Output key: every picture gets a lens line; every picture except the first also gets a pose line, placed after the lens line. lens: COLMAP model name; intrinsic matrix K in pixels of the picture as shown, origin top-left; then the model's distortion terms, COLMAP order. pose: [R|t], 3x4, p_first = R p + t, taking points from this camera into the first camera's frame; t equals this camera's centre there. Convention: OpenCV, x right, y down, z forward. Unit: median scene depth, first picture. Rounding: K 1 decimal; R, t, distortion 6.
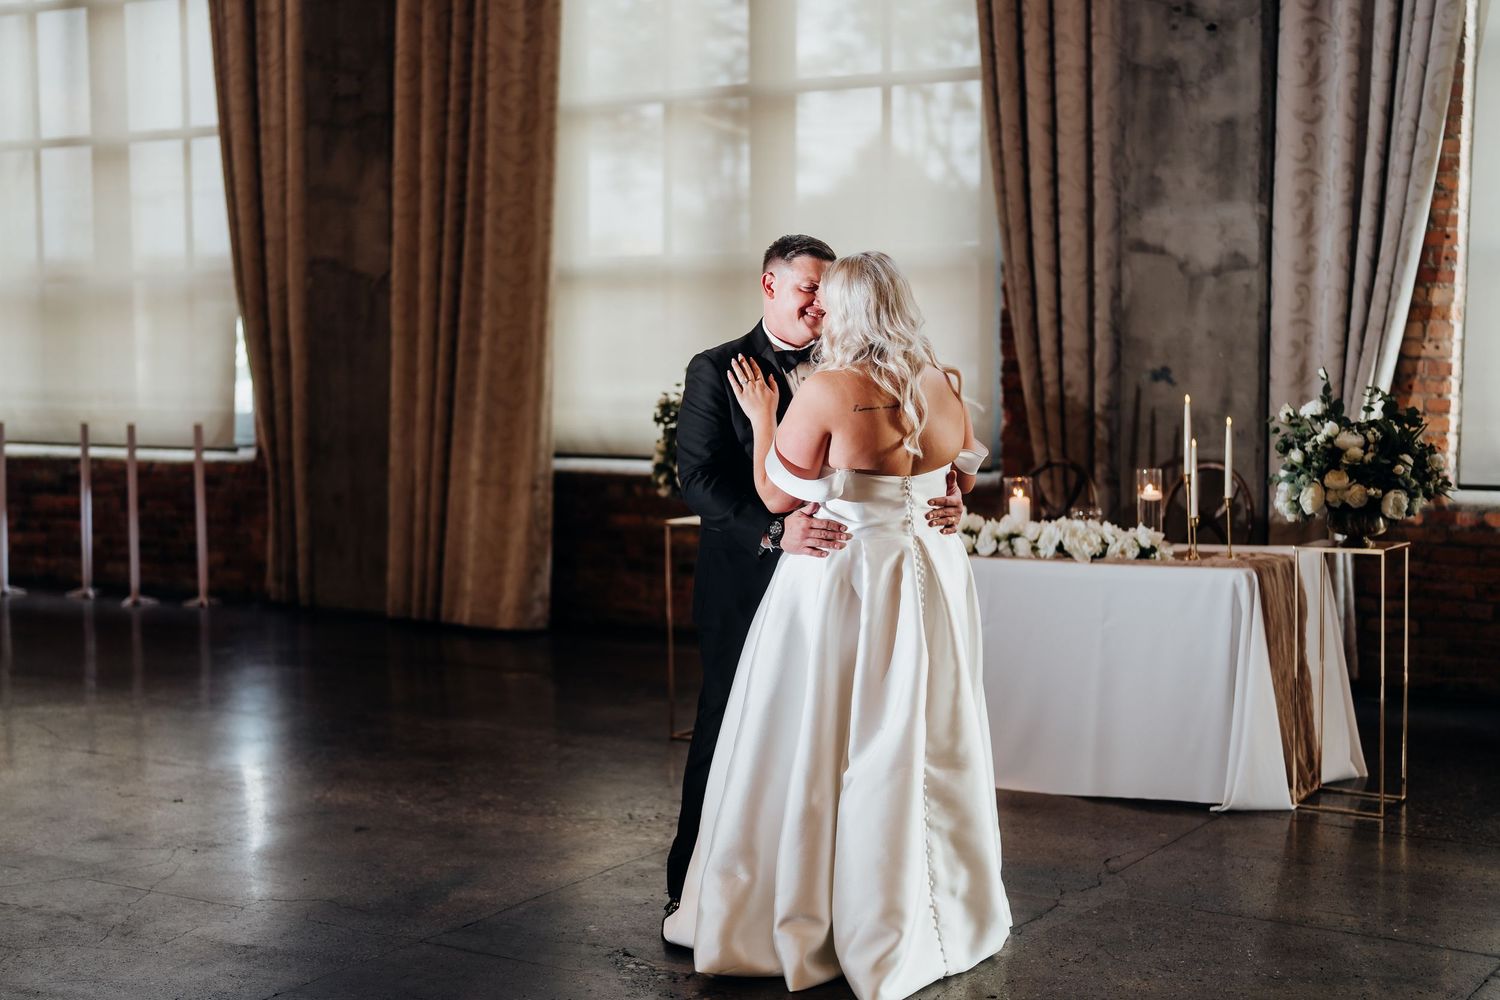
lens RADIAL K [[2241.7, 0, 738.8], [0, 2241.7, 488.5], [0, 0, 1]] dist [-0.117965, 0.831958]
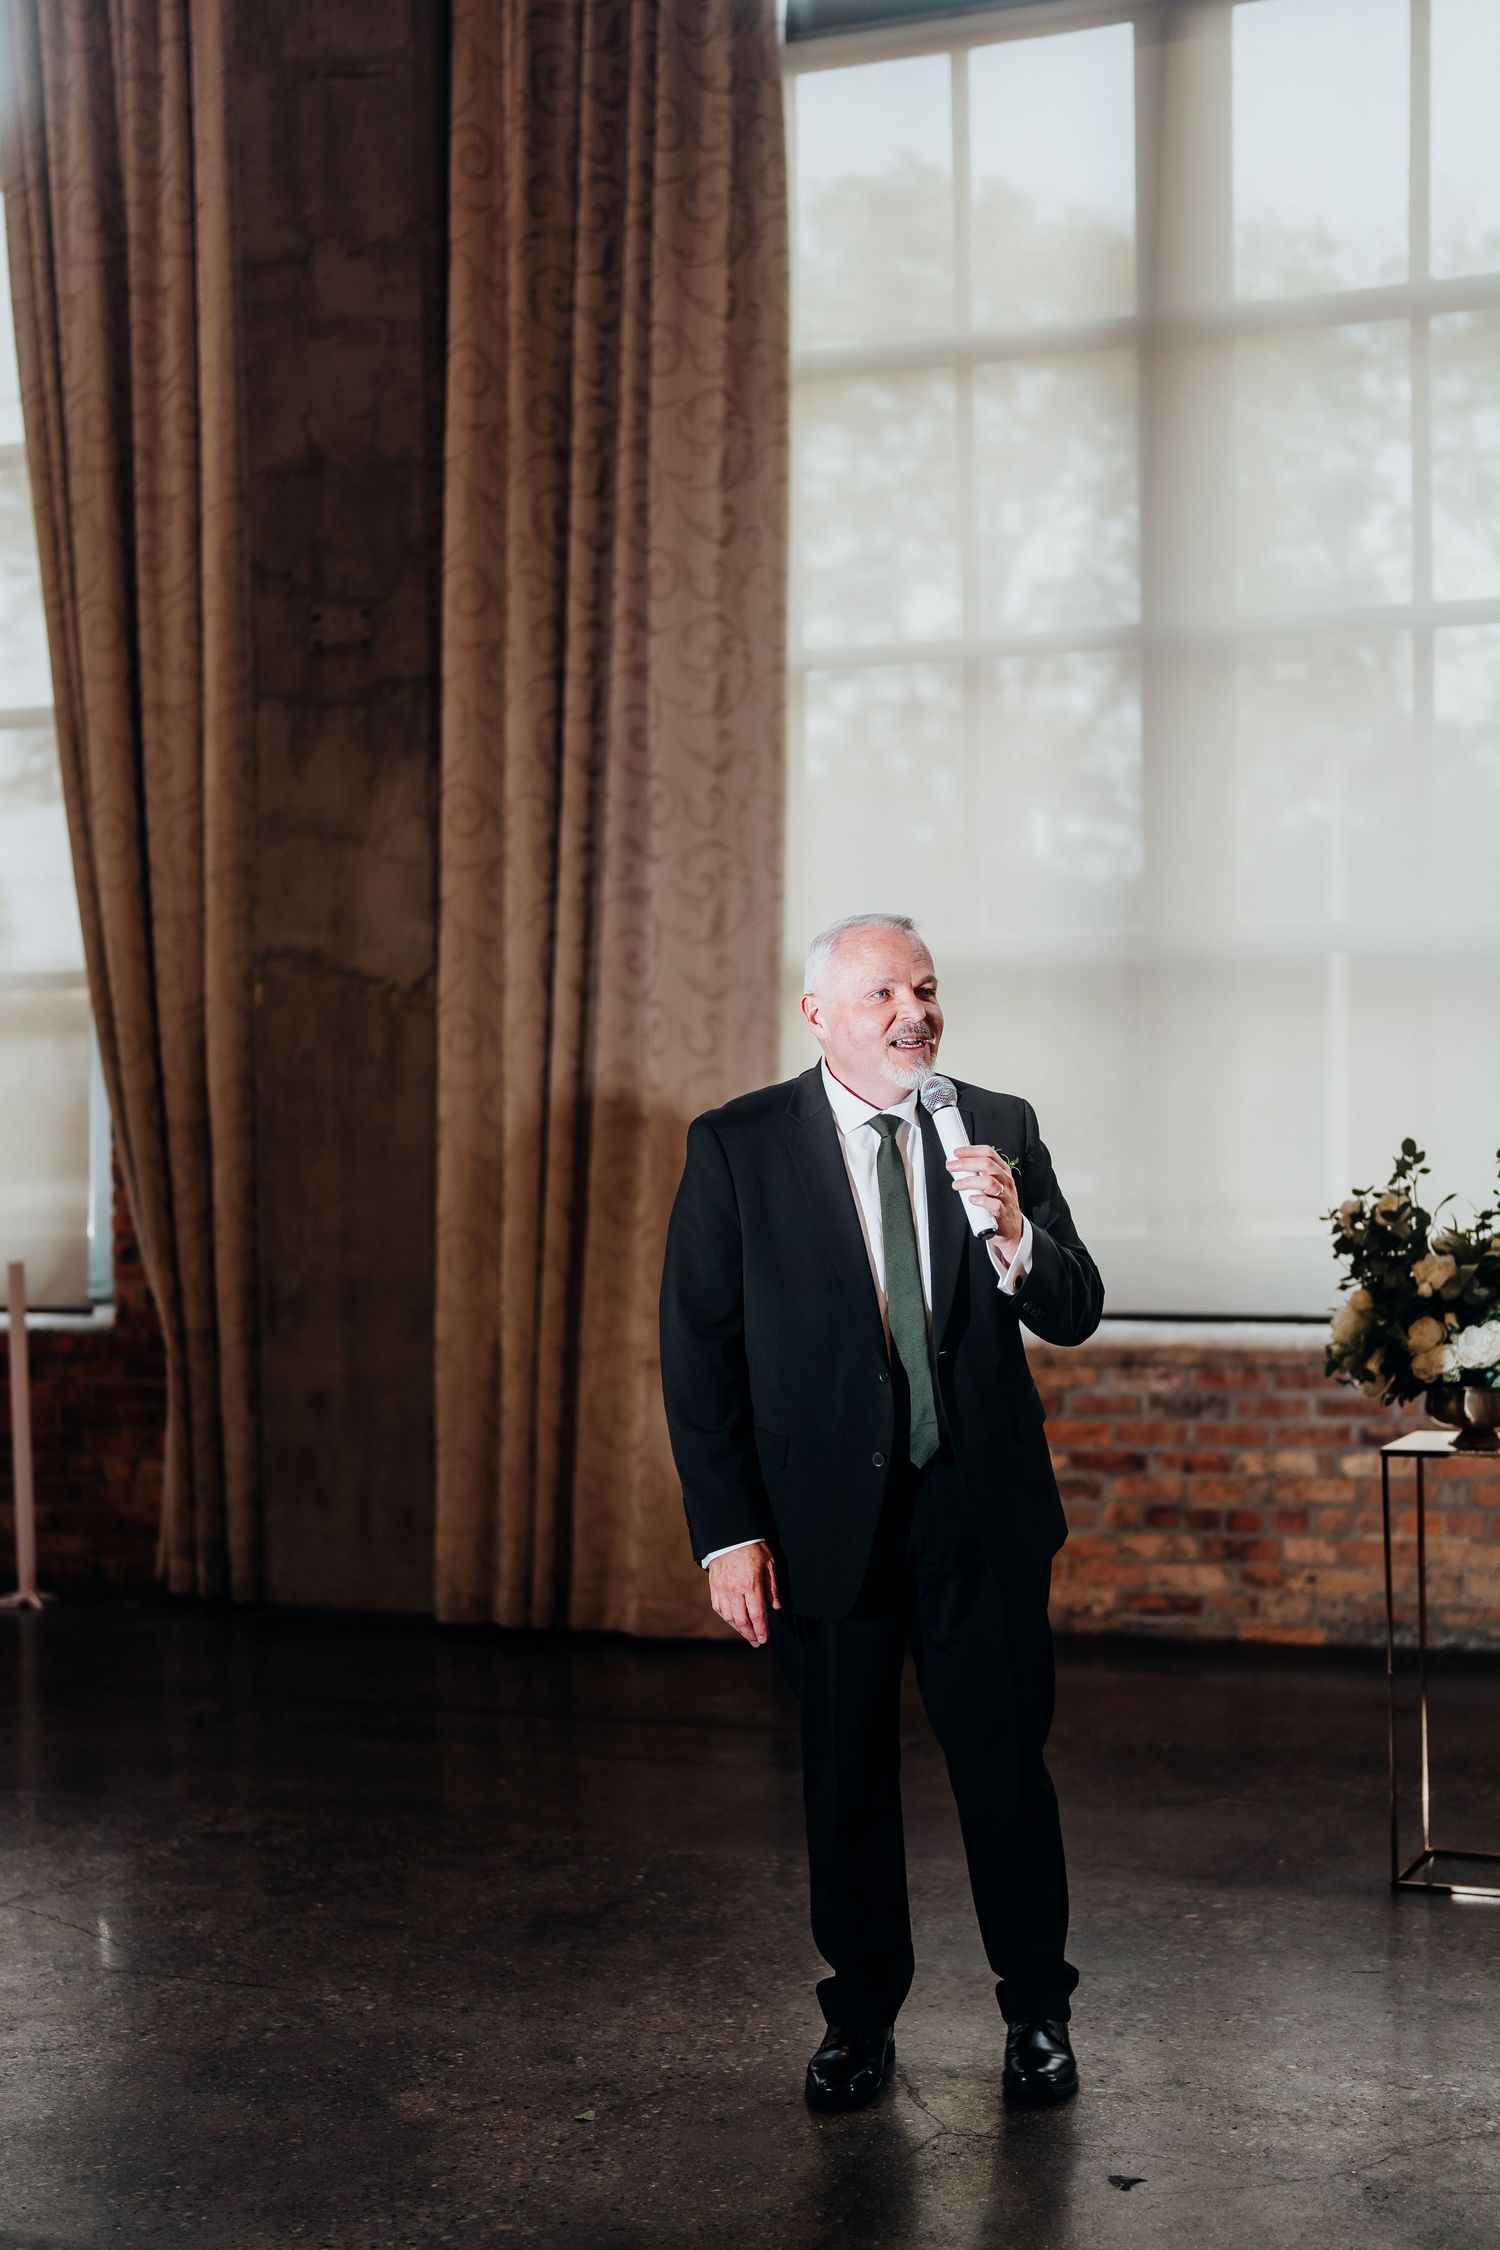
lens RADIAL K [[3334.2, 0, 760.2], [0, 3334.2, 1131.8], [0, 0, 1]] dist [-0.102878, 0.850027]
pose [[0.987972, -0.011975, 0.154166, -0.242852], [0.021056, 0.998129, -0.057411, -0.013864], [-0.153190, 0.059966, 0.986376, 0.247254]]
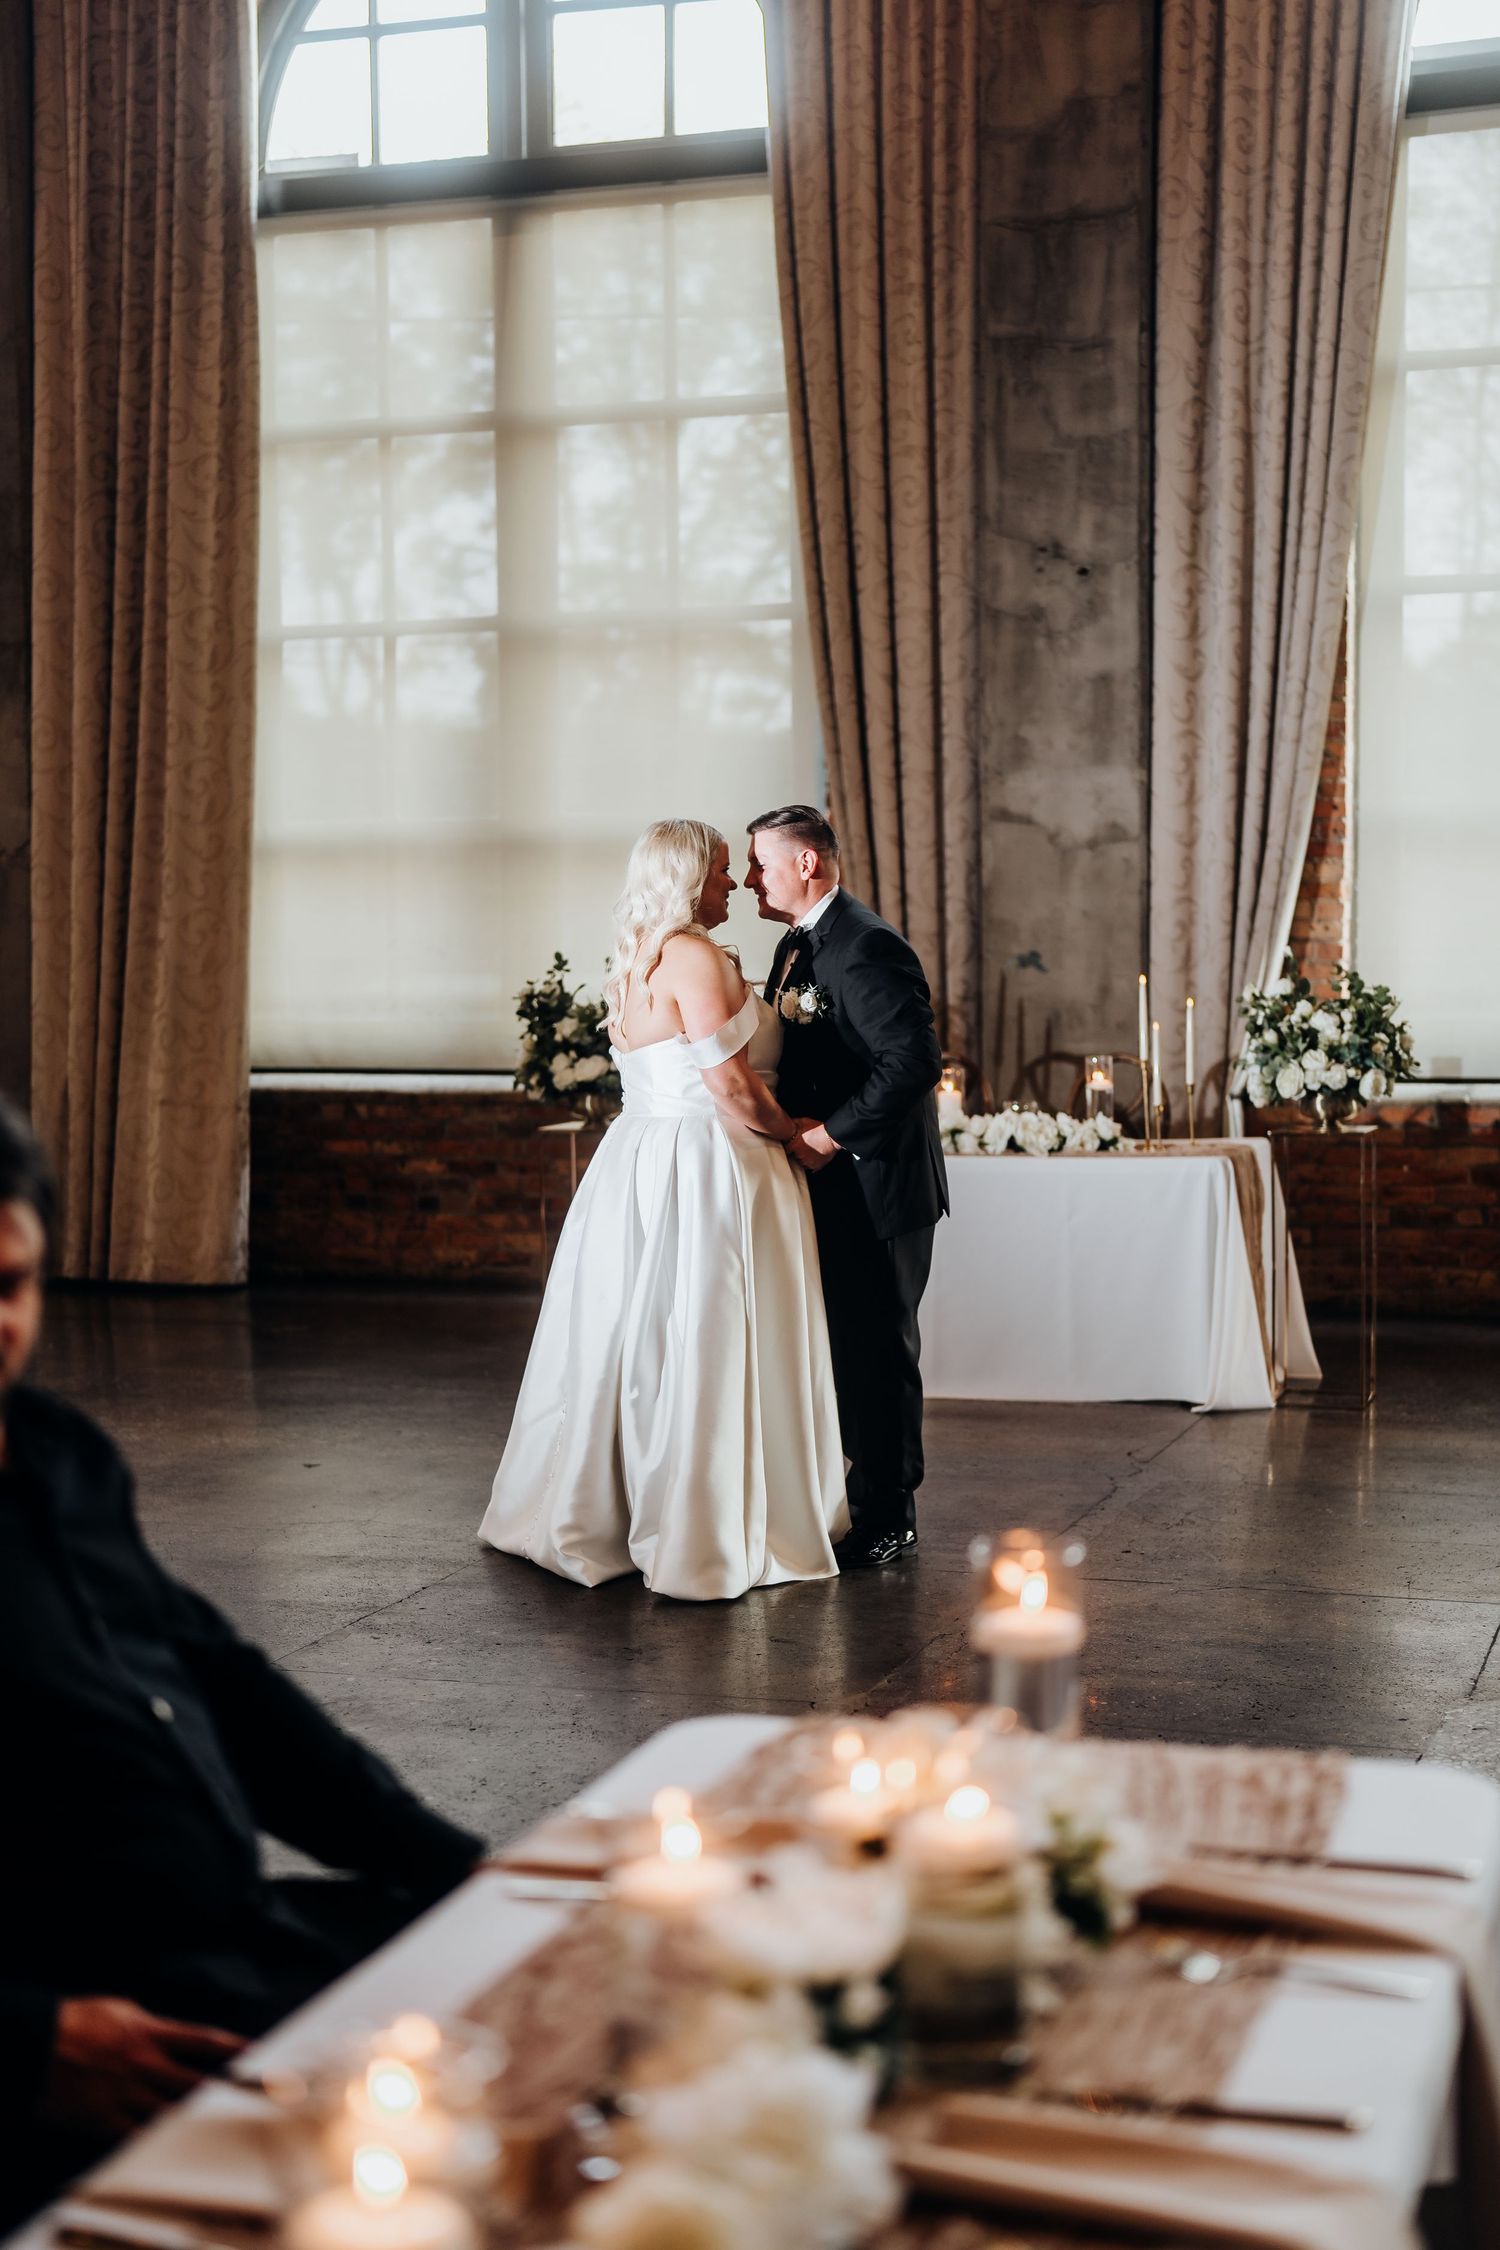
lens RADIAL K [[3248.8, 0, 811.5], [0, 3248.8, 1127.0], [0, 0, 1]] dist [-0.075494, 0.522841]
pose [[0.968122, -0.018880, 0.249766, -0.211259], [0.021242, 0.999751, -0.006767, 0.021333], [-0.249576, 0.011856, 0.968283, -0.217130]]
